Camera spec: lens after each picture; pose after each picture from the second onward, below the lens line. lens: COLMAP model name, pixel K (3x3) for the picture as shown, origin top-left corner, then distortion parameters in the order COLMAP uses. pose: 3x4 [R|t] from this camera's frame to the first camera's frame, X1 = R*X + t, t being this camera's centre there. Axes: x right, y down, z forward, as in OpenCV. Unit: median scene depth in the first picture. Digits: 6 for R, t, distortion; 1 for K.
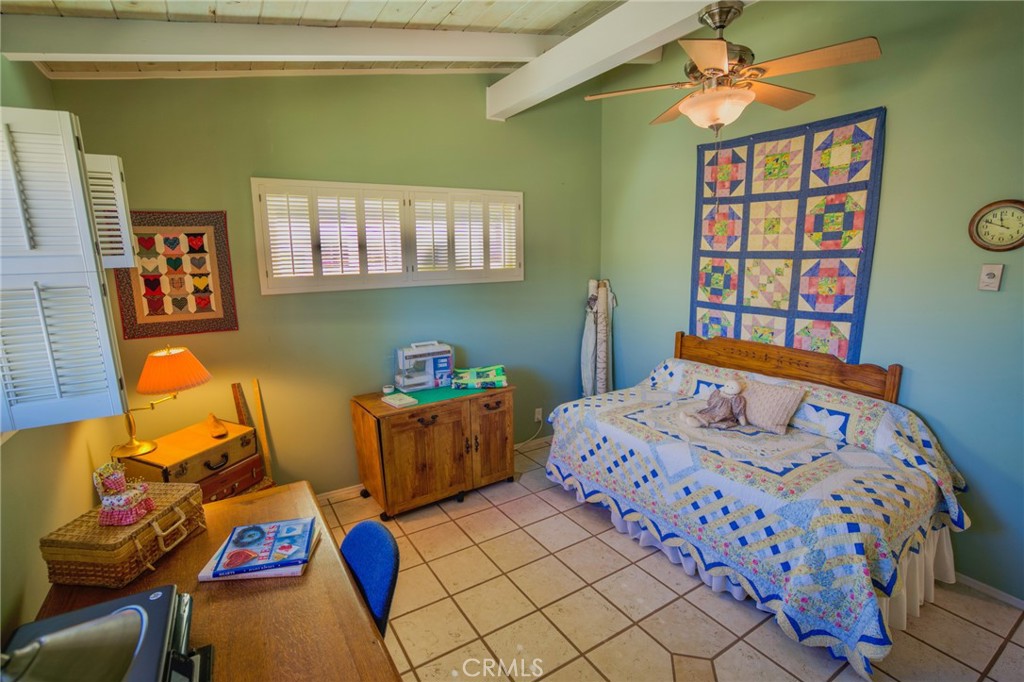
lens RADIAL K [[475.4, 0, 503.8], [0, 475.4, 344.3], [0, 0, 1]] dist [-0.065916, 0.028551]
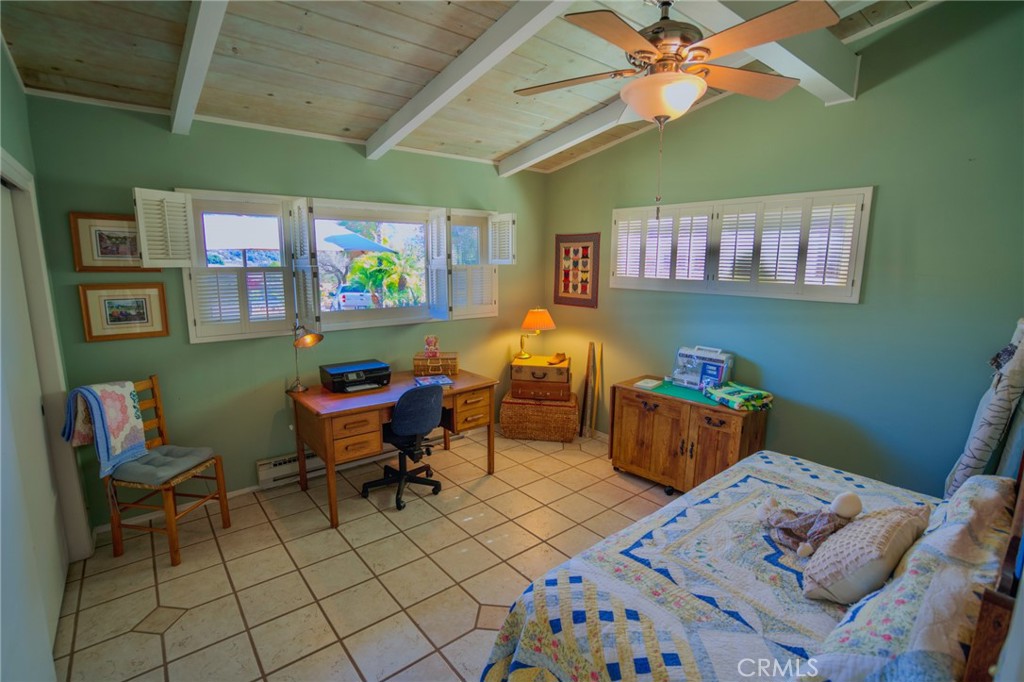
lens RADIAL K [[475.4, 0, 503.8], [0, 475.4, 344.3], [0, 0, 1]] dist [-0.065916, 0.028551]
pose [[0.134692, 0.187211, -0.973042, 0.941652], [-0.196256, 0.967577, 0.158993, -0.104845], [0.971258, 0.169550, 0.167066, 0.457744]]
